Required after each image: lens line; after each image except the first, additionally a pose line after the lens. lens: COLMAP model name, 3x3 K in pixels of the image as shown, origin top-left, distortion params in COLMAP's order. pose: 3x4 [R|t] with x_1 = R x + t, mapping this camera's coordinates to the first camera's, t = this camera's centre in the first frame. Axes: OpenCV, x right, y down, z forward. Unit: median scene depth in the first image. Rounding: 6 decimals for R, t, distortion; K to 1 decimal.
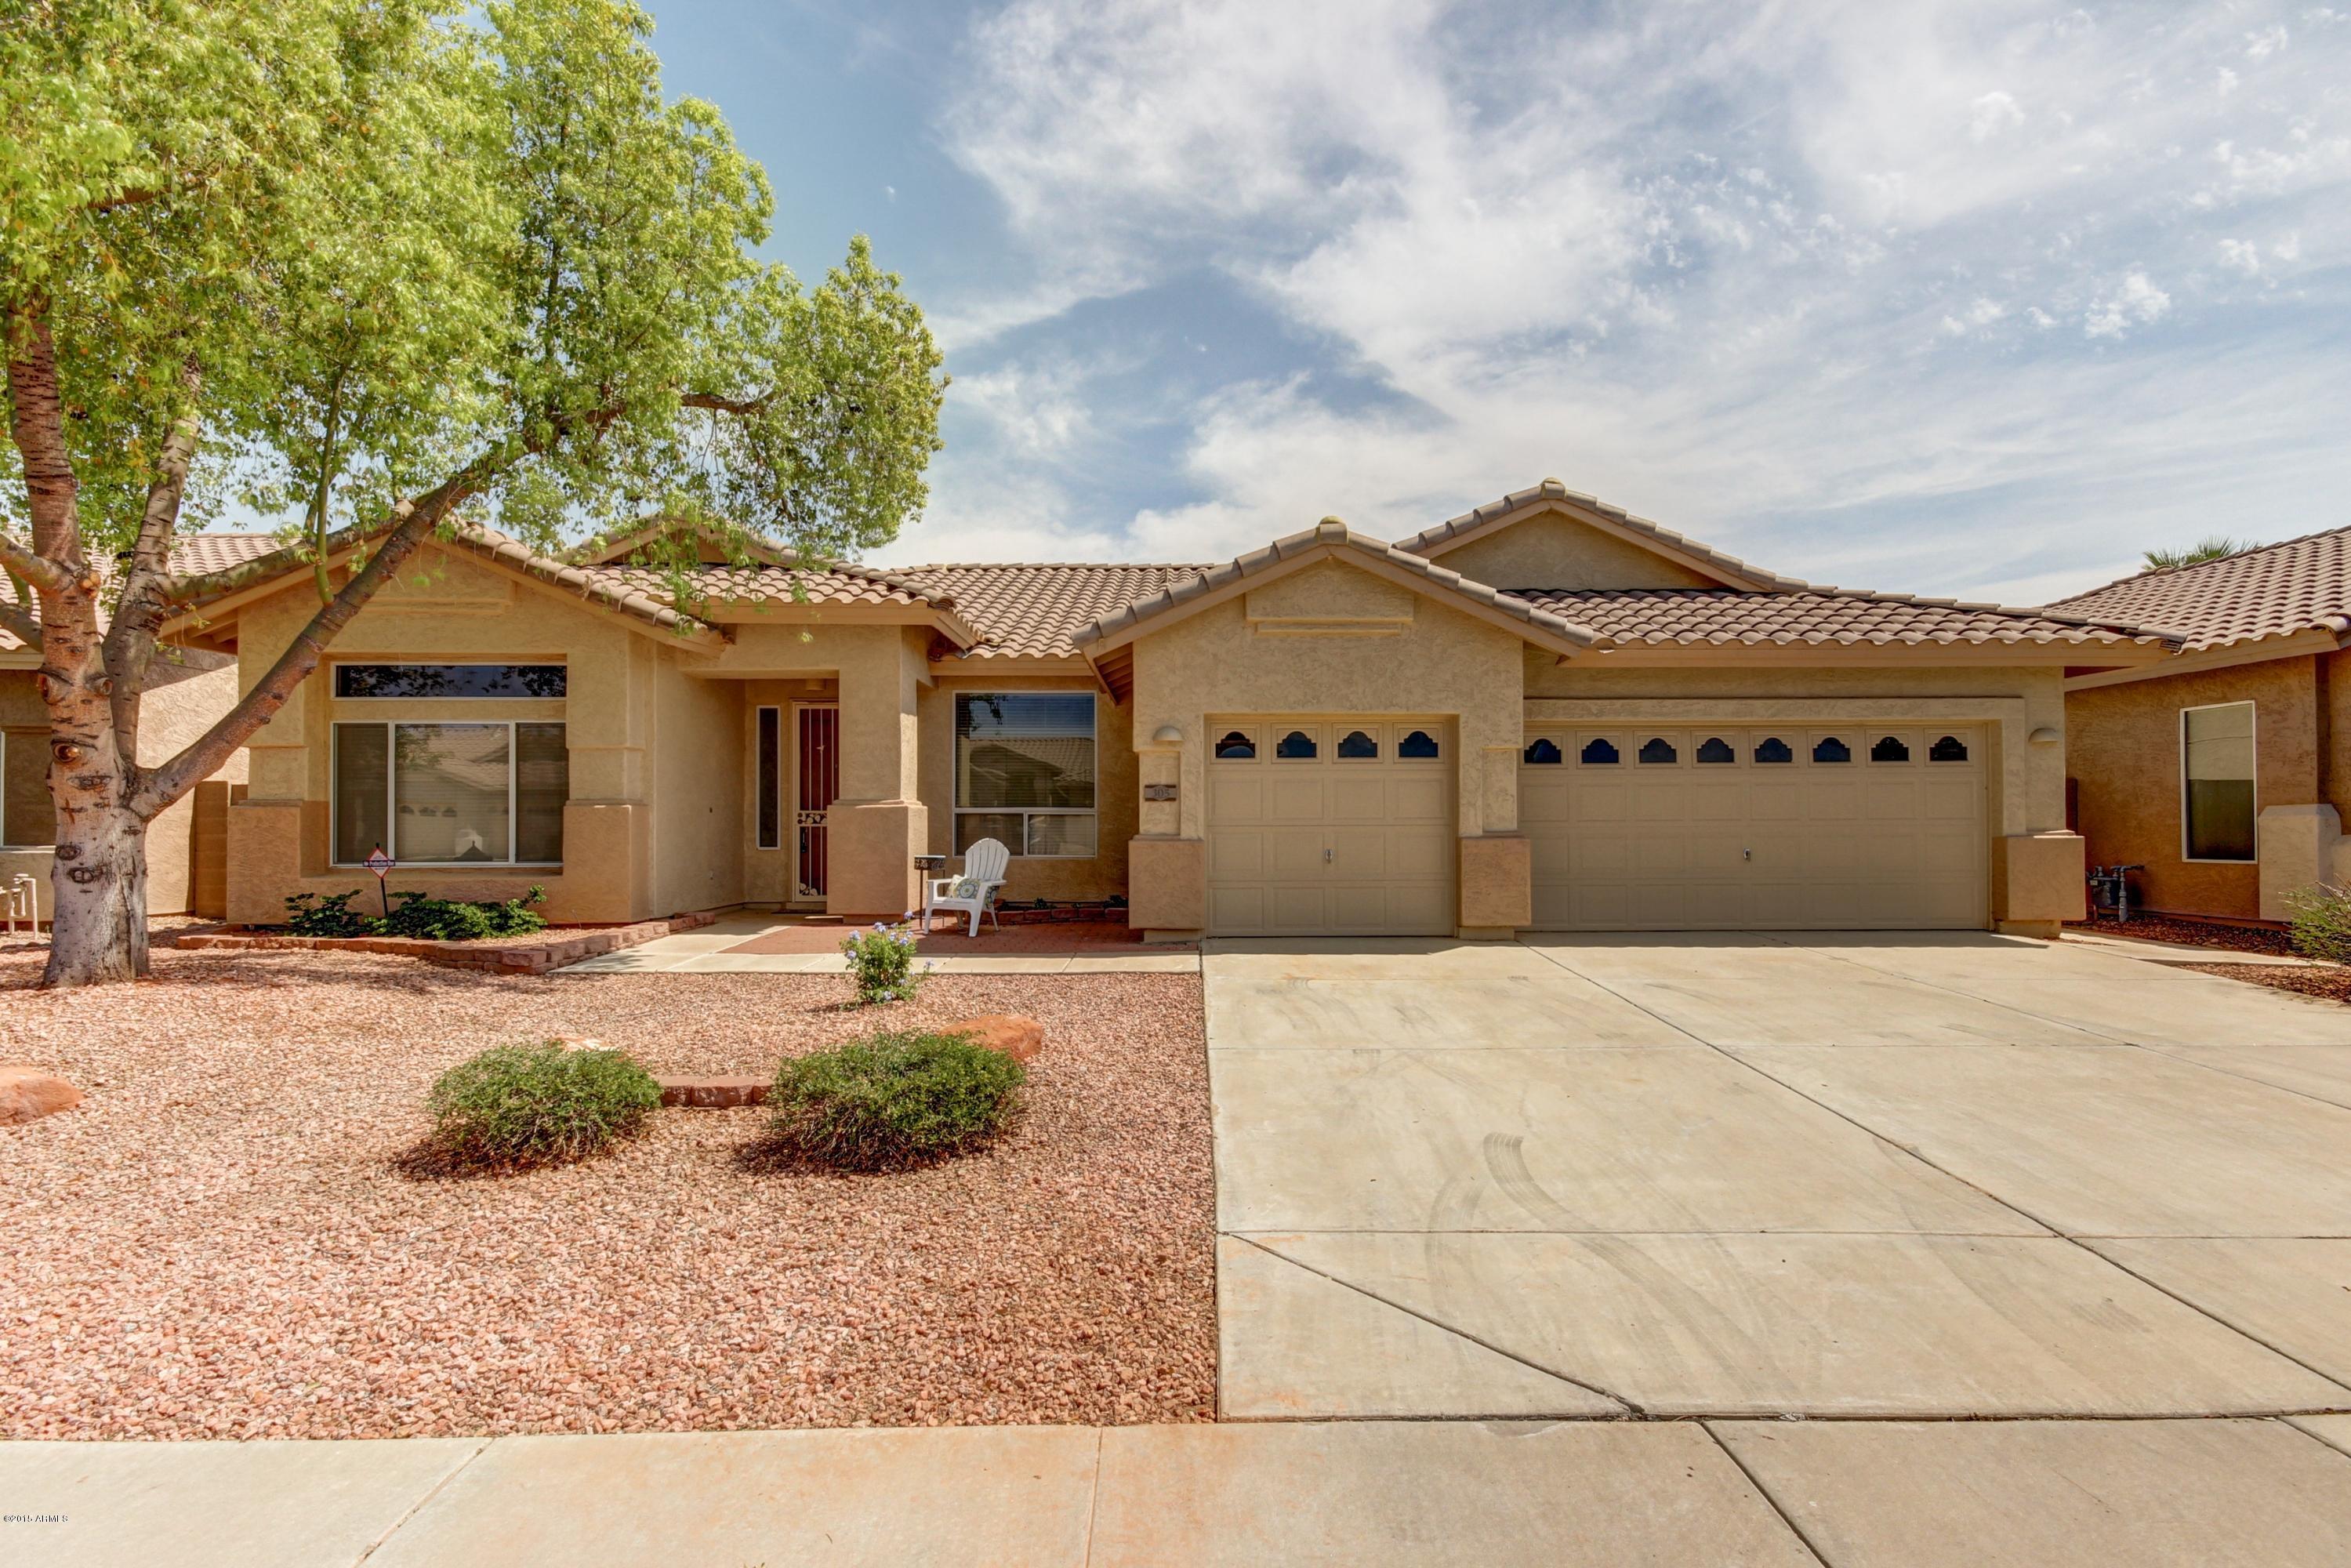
lens RADIAL K [[1110.2, 0, 1189.3], [0, 1110.2, 810.2], [0, 0, 1]] dist [0.018018, -0.007288]
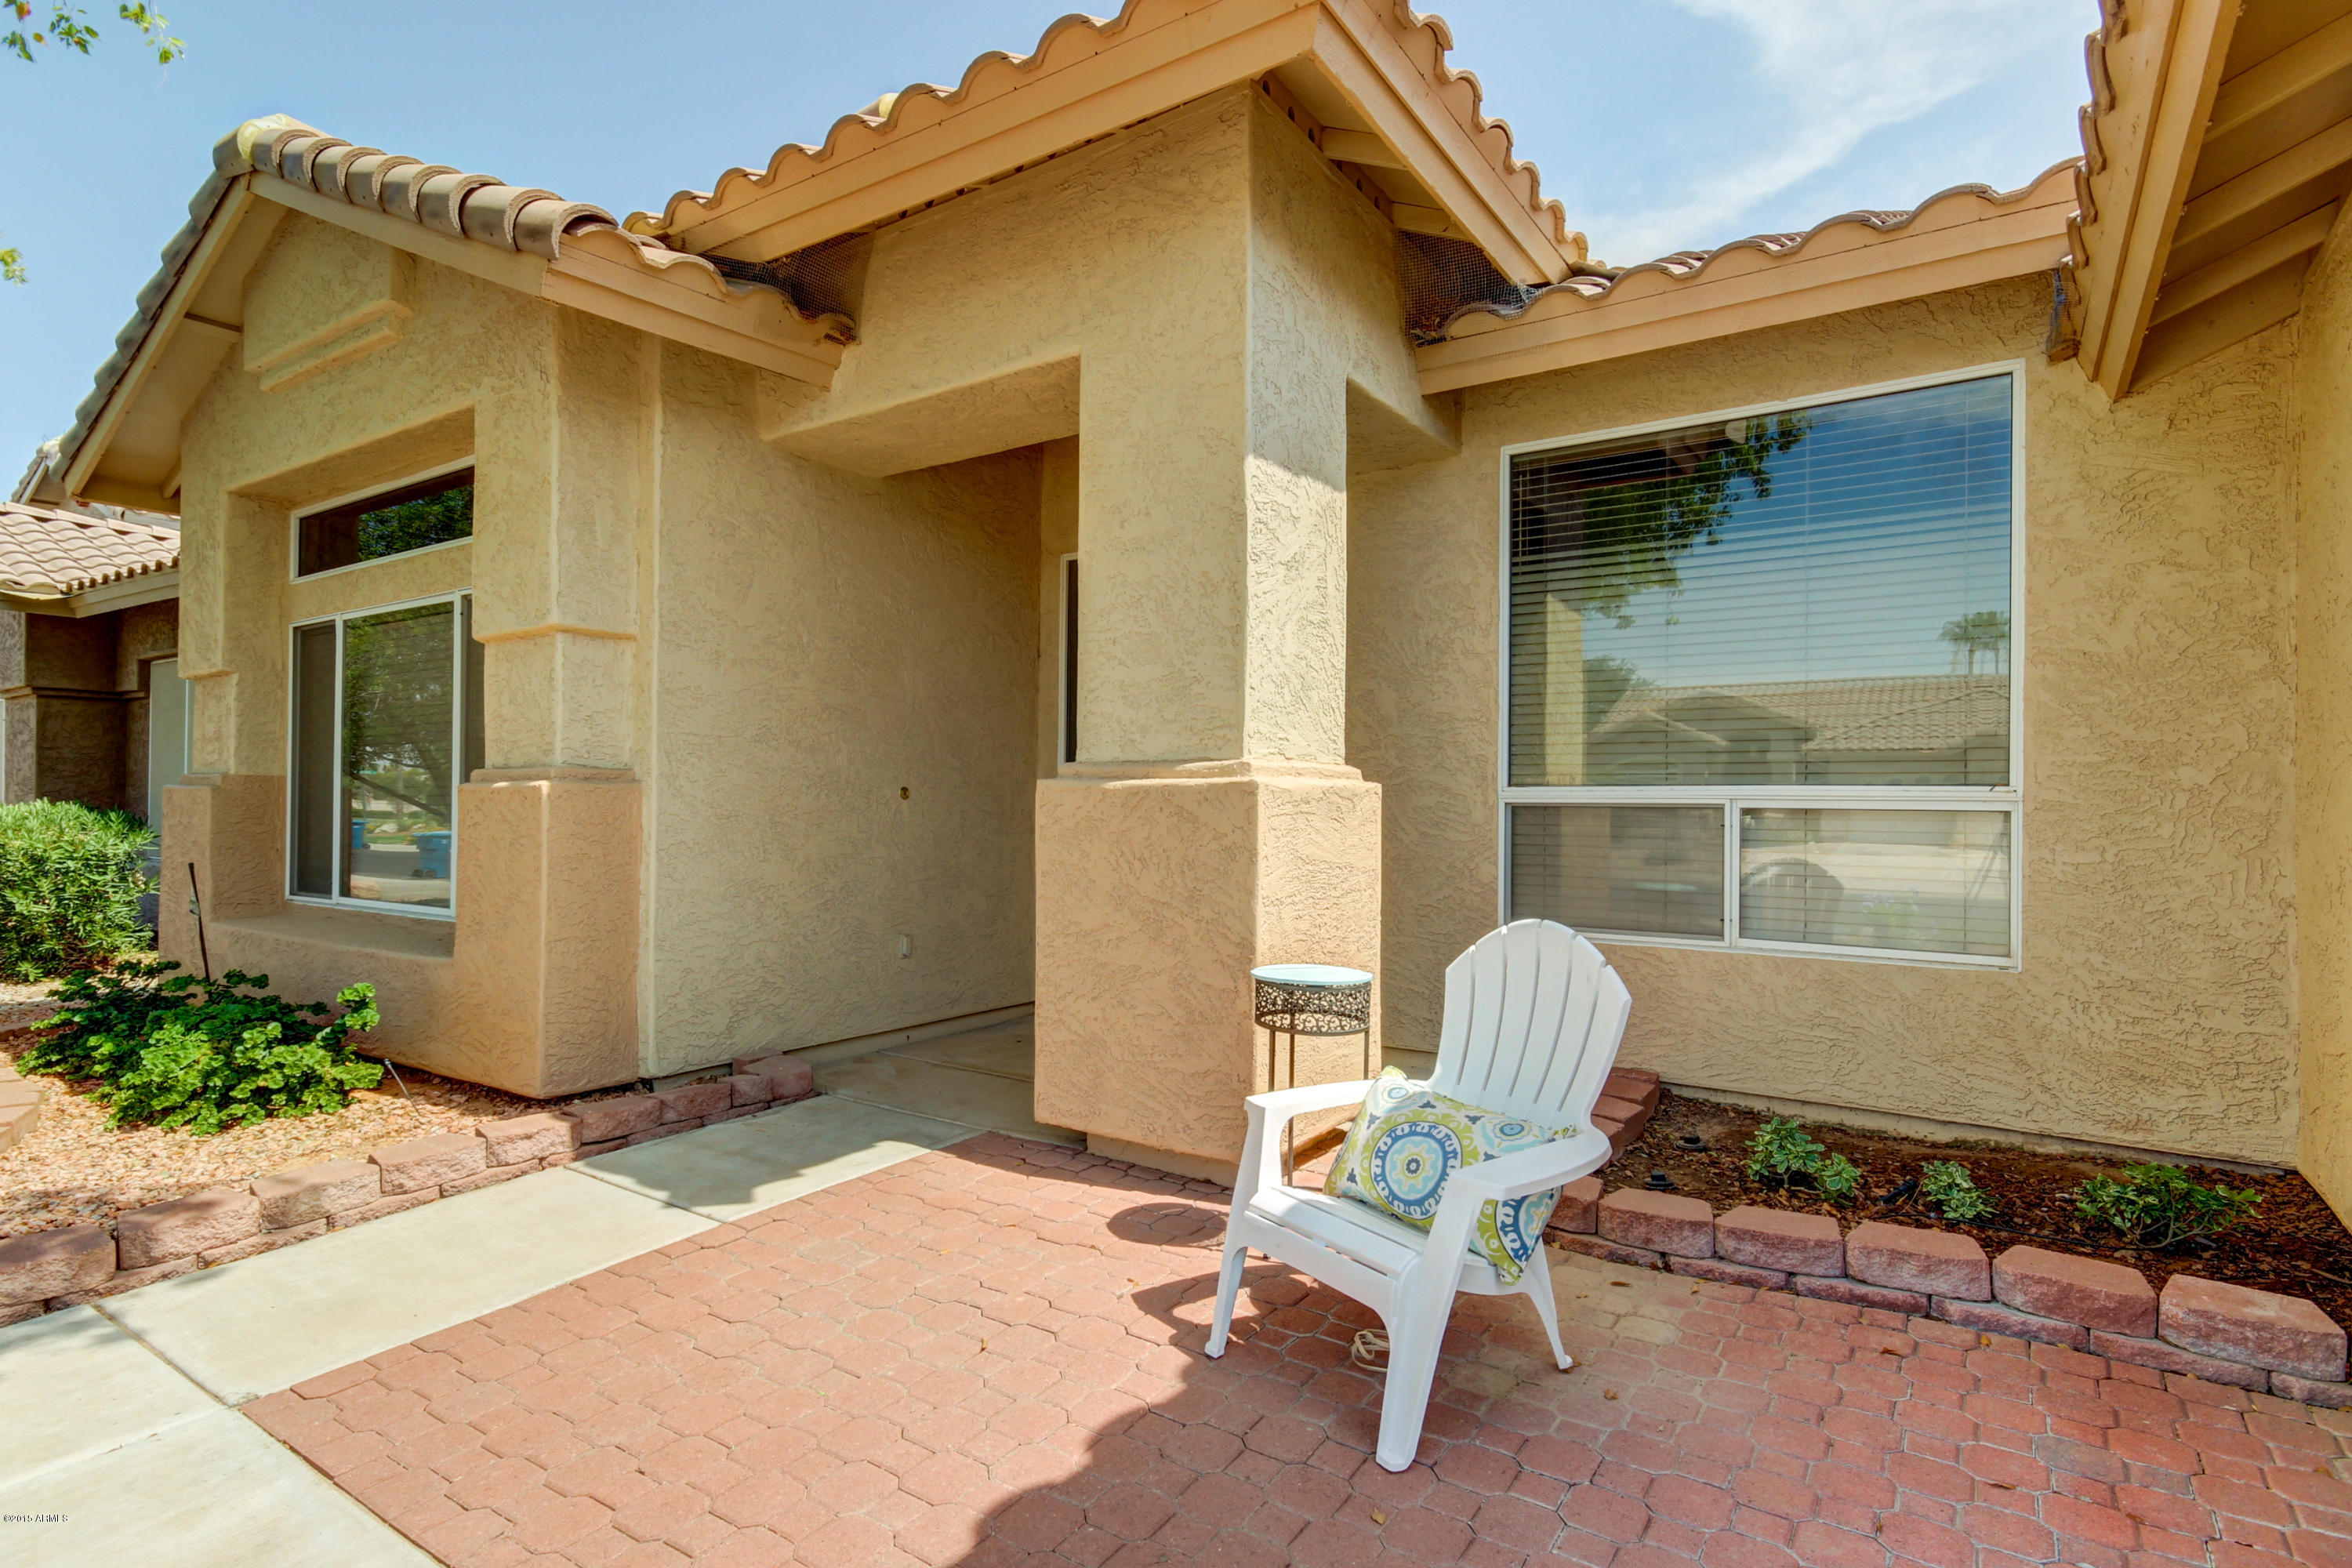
lens RADIAL K [[1204.6, 0, 1160.1], [0, 1204.6, 787.1], [0, 0, 1]] dist [0.015154, -0.000407]
pose [[0.813539, -0.001457, -0.581509, -0.098113], [-0.000240, 0.999996, -0.002841, -0.001246], [0.581511, 0.002451, 0.813535, 0.740373]]
